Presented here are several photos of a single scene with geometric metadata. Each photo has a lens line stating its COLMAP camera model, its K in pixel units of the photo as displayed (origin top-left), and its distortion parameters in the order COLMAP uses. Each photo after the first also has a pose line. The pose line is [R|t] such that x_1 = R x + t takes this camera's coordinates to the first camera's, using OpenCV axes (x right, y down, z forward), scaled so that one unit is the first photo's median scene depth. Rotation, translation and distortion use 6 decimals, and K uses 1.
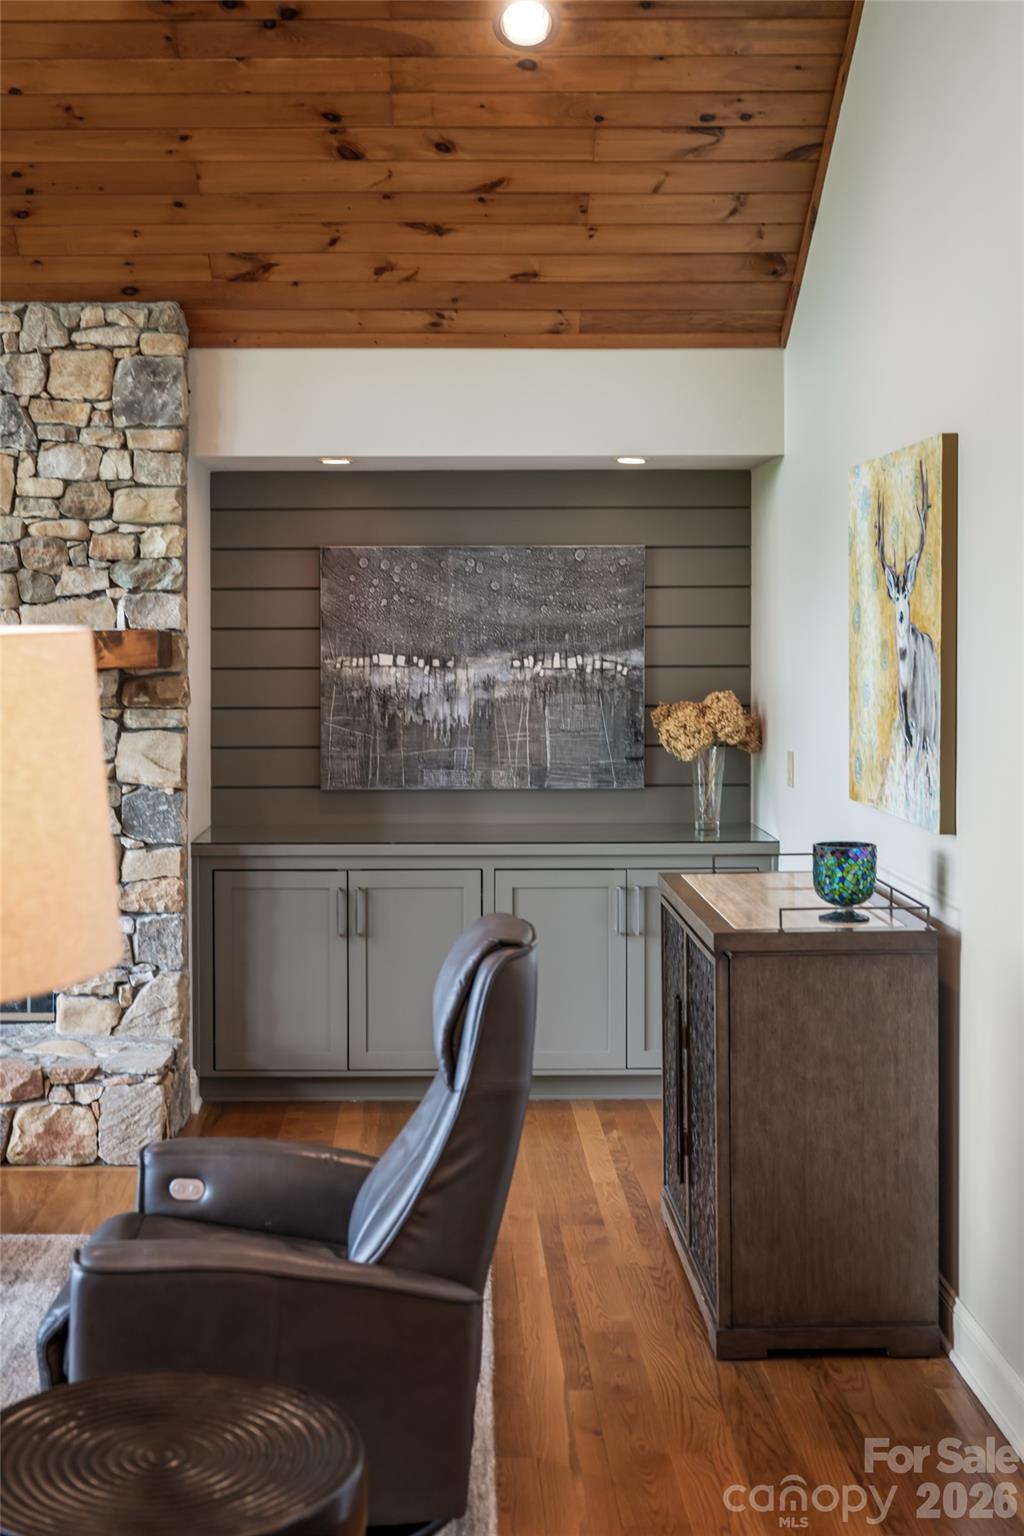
lens RADIAL K [[1881.4, 0, 434.5], [0, 1881.4, 688.3], [0, 0, 1]] dist [-0.004598, 0.000000]
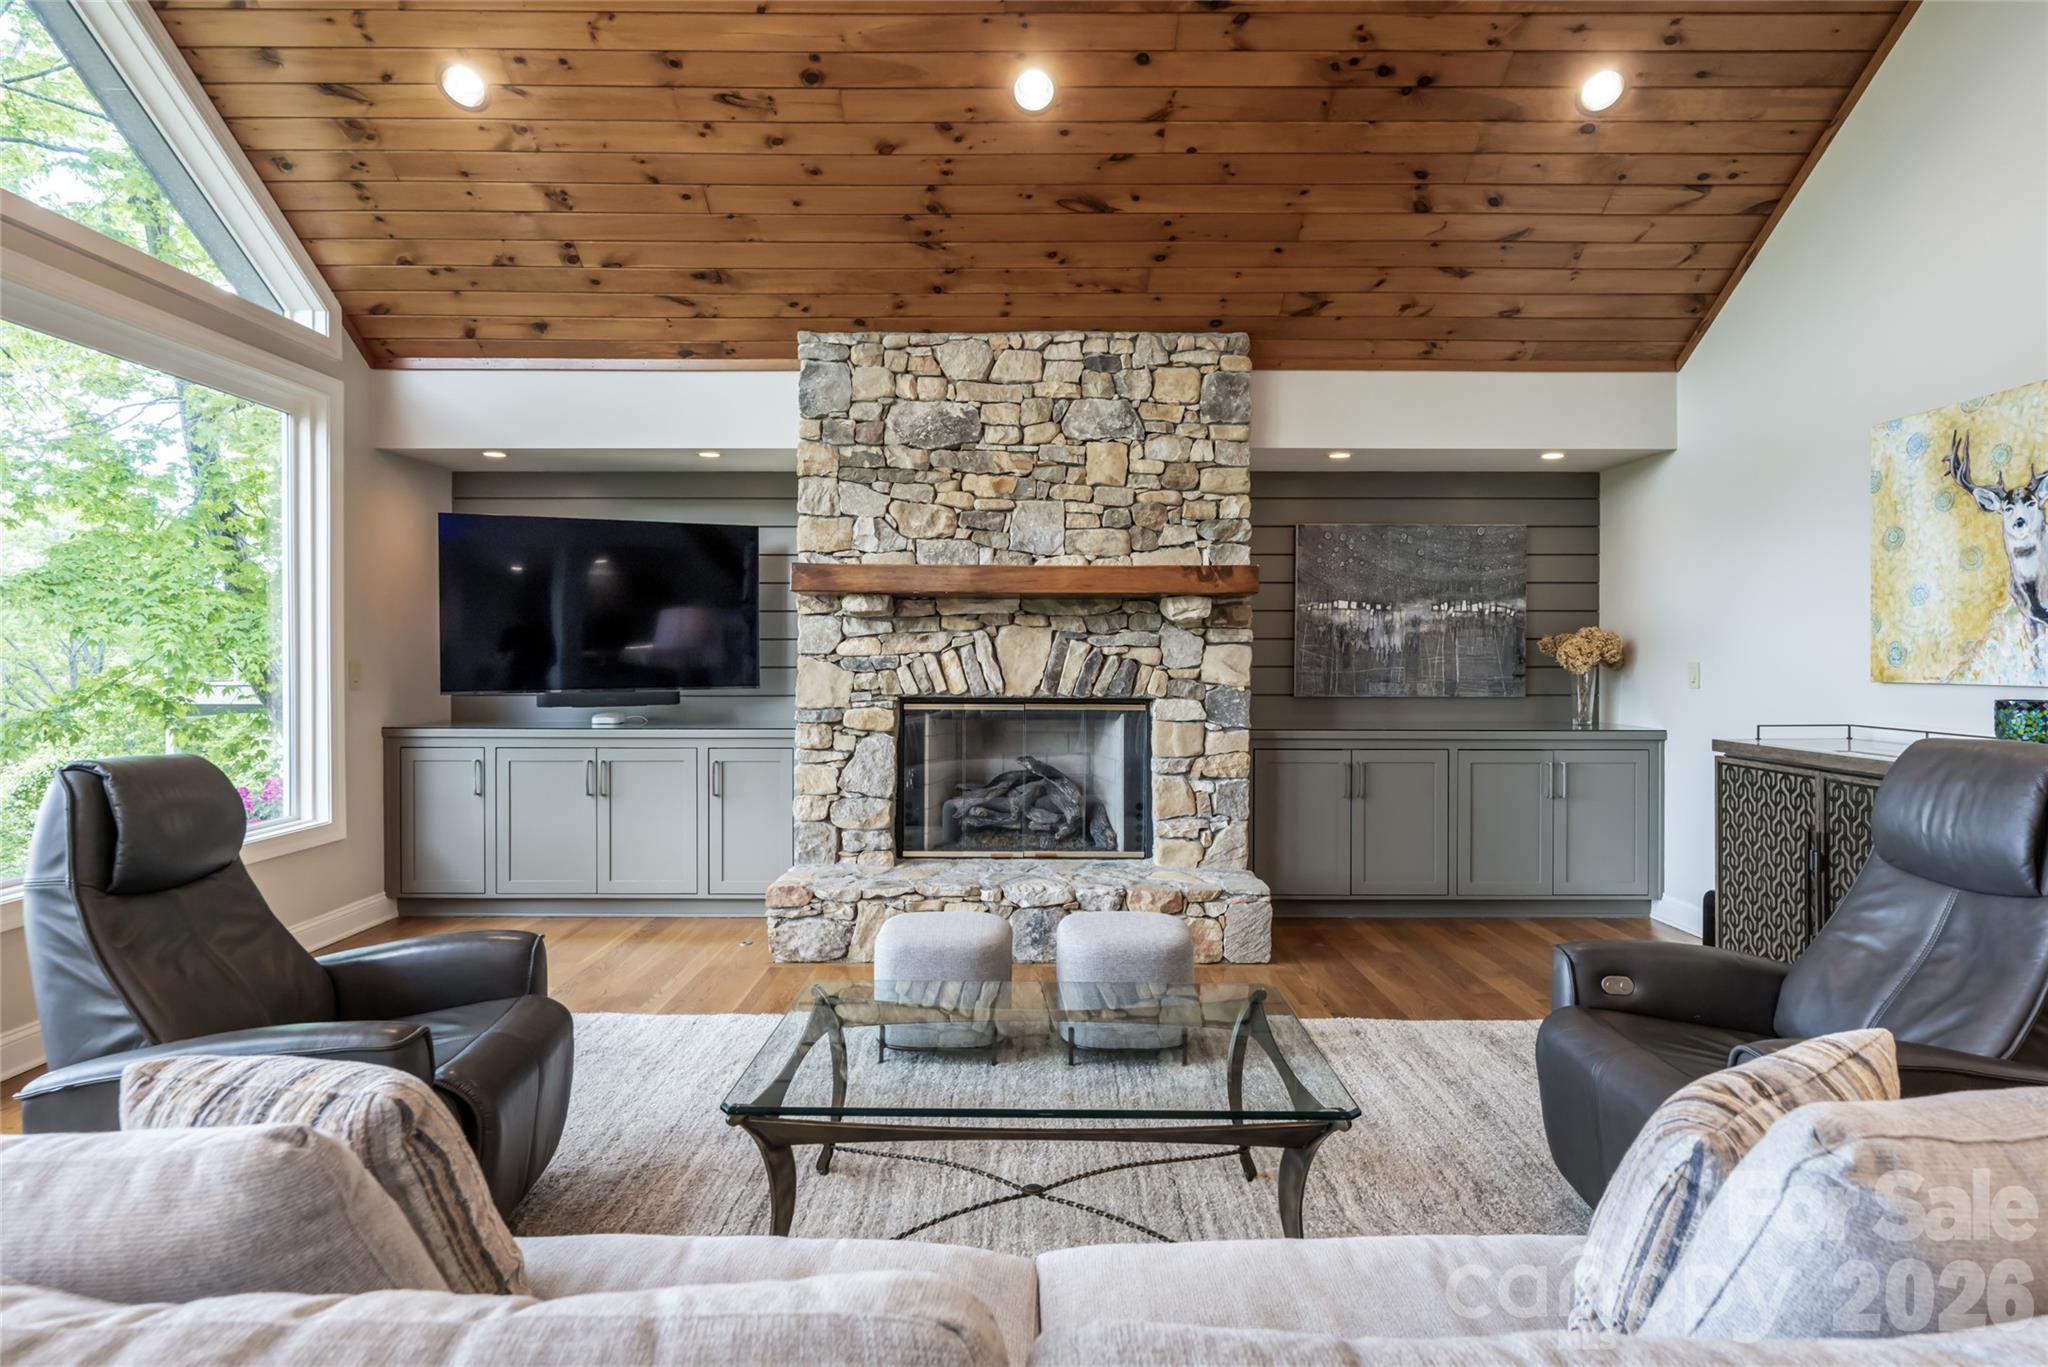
lens RADIAL K [[1095.5, 0, 1032.3], [0, 1095.5, 670.6], [0, 0, 1]] dist [-0.004879, 0.001974]
pose [[0.999974, 0.005655, -0.004429, -0.289561], [-0.005714, 0.999892, -0.013522, 0.053147], [0.004352, 0.013547, 0.999899, 0.203908]]
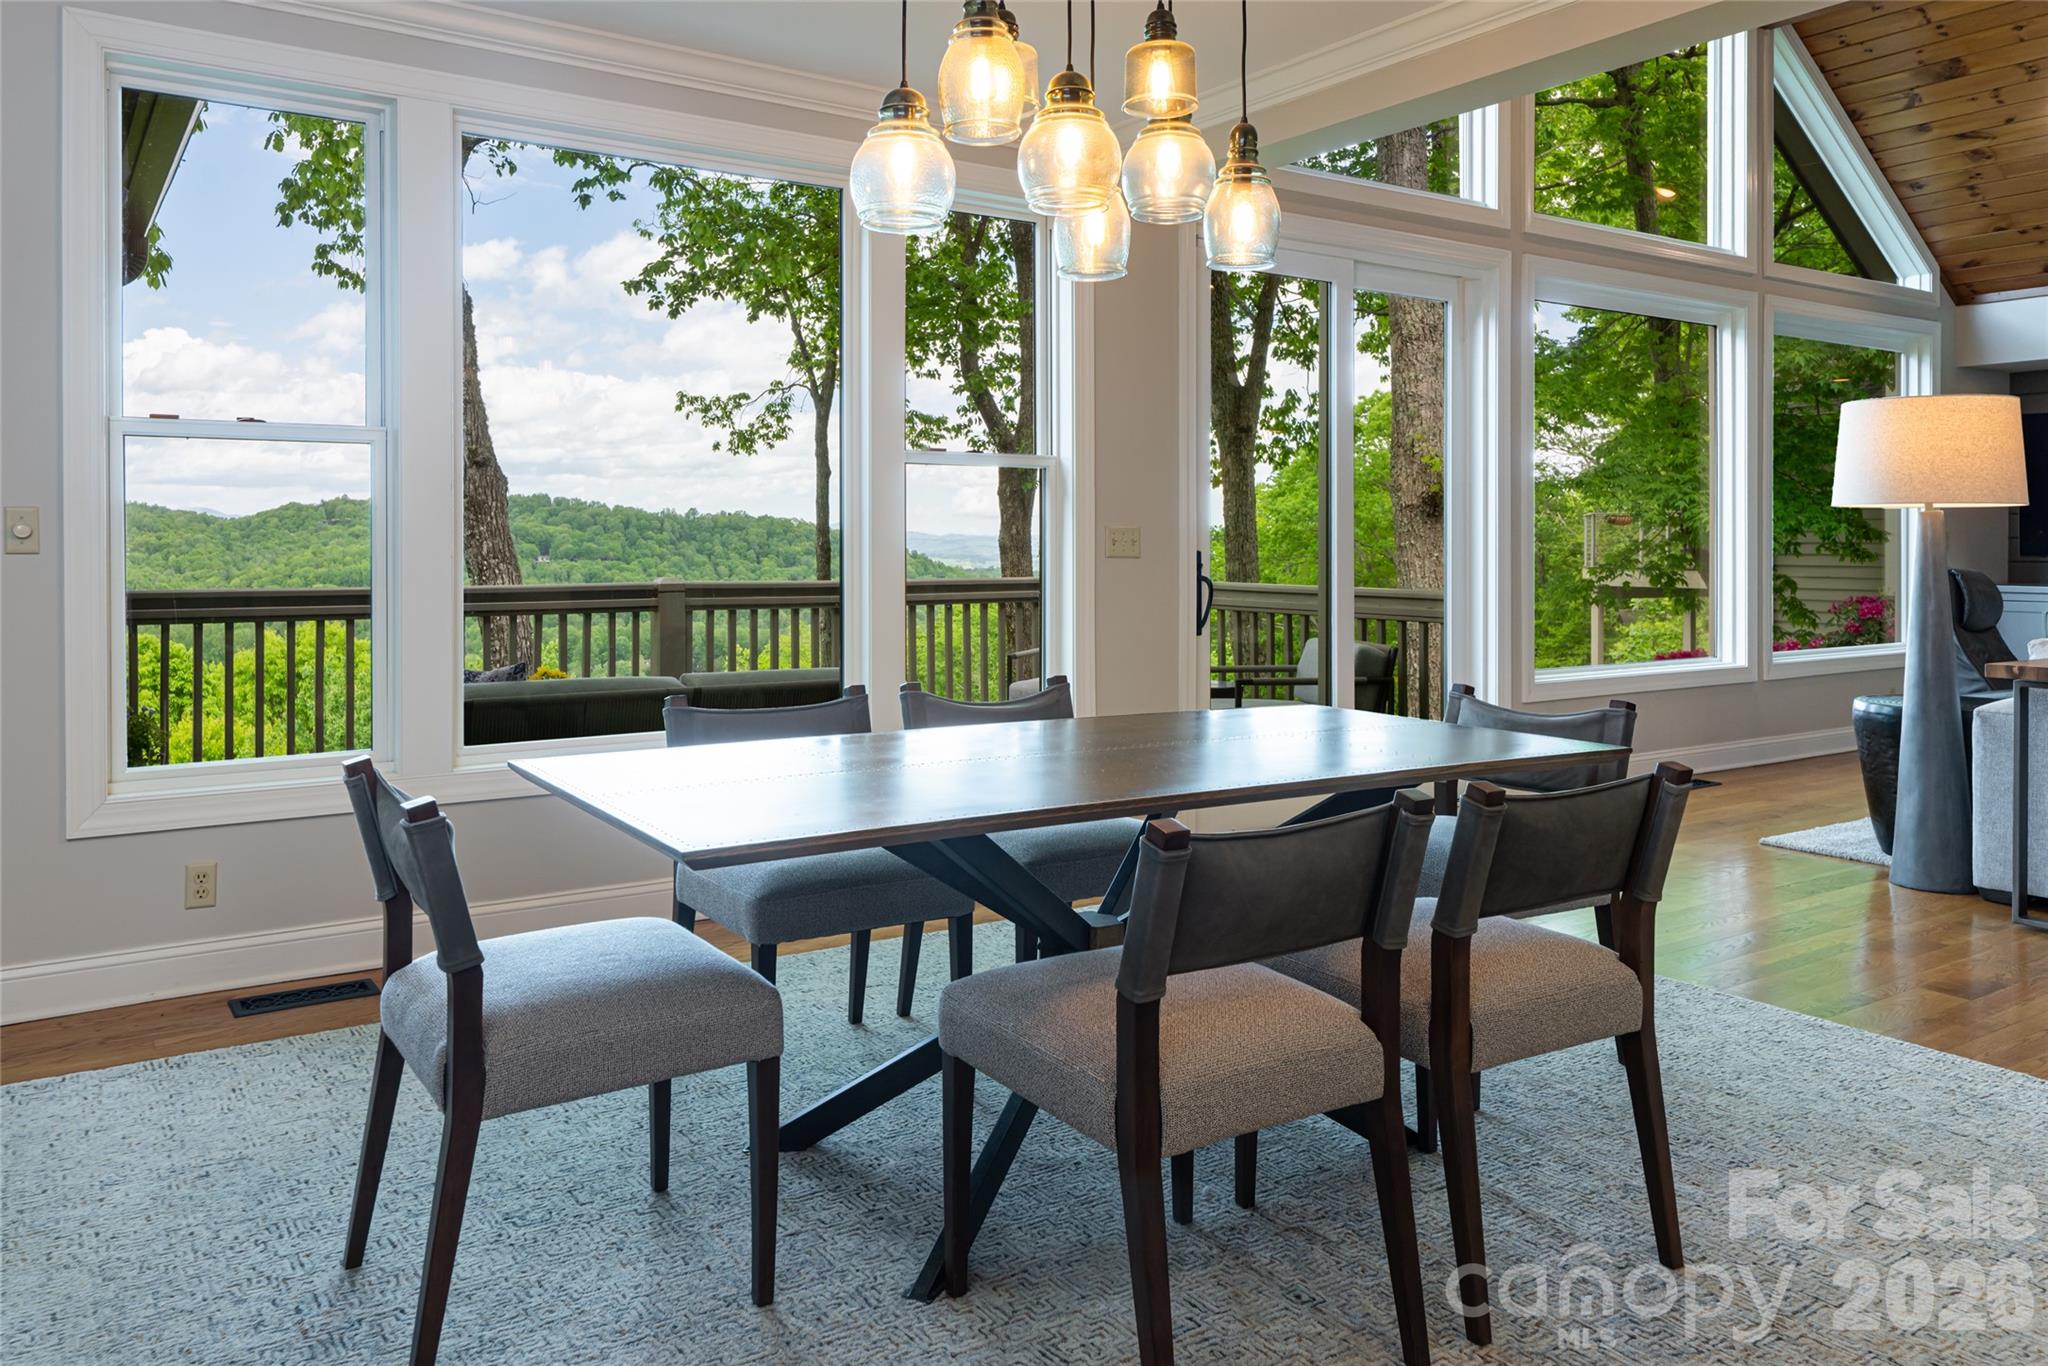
lens RADIAL K [[1451.7, 0, 996.9], [0, 1451.7, 544.9], [0, 0, 1]] dist [0.012427, -0.001432]
pose [[0.541547, 0.006730, -0.840643, -0.102795], [-0.028274, 0.999548, -0.010213, 0.089991], [0.840195, 0.029299, 0.541493, -0.522733]]
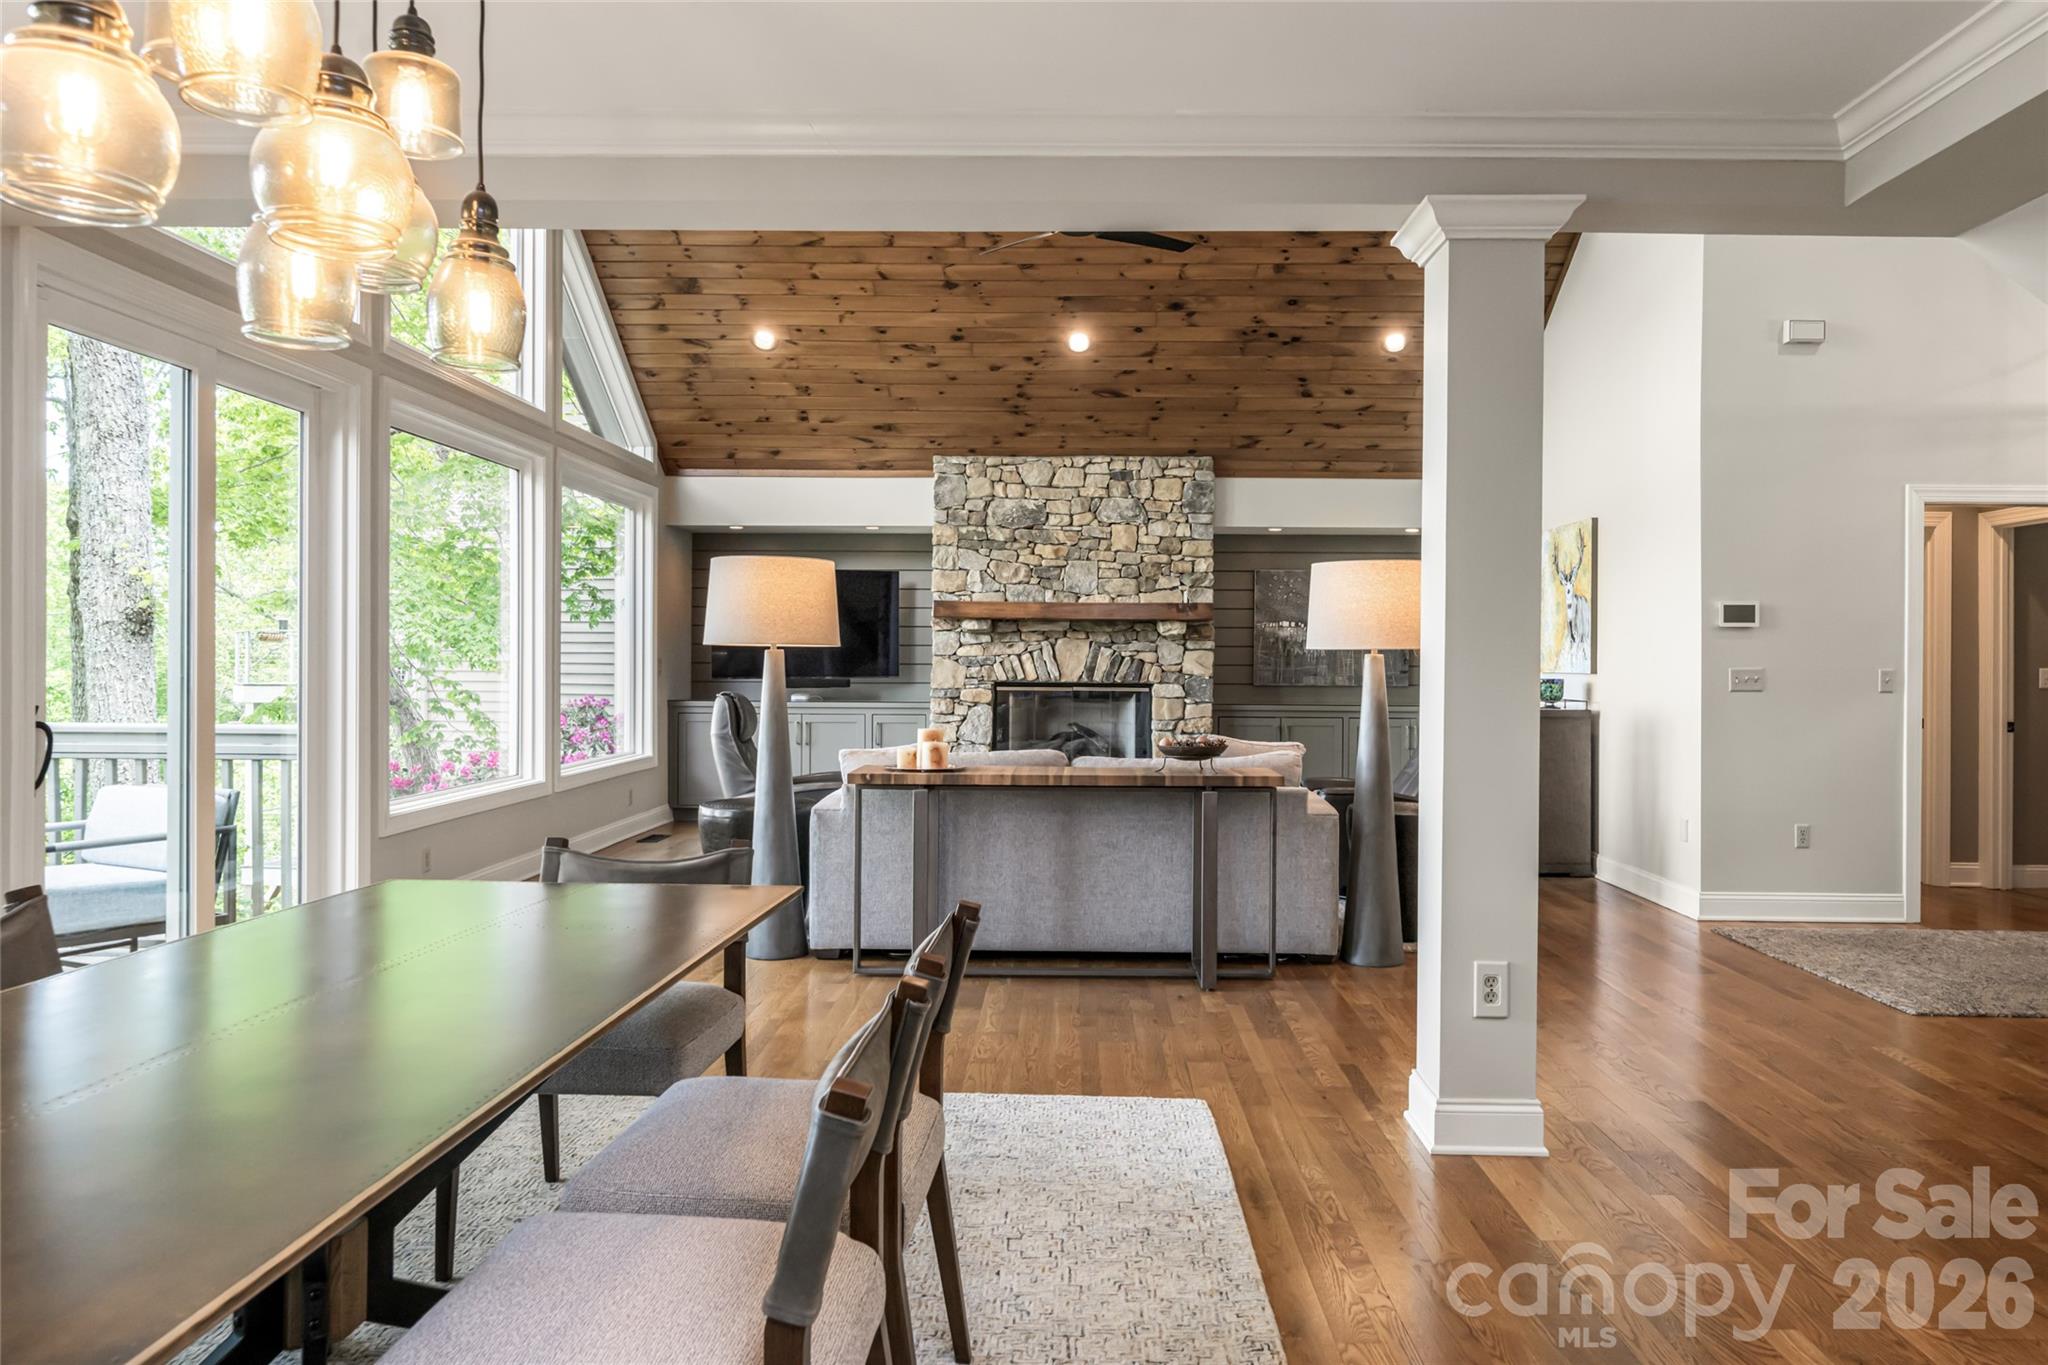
lens RADIAL K [[1312.9, 0, 1059.8], [0, 1312.9, 660.7], [0, 0, 1]] dist [-0.004781, -0.000146]
pose [[0.999674, 0.009973, -0.023522, -0.277575], [-0.010622, 0.999561, -0.027642, 0.079043], [0.023236, 0.027883, 0.999341, -0.540737]]
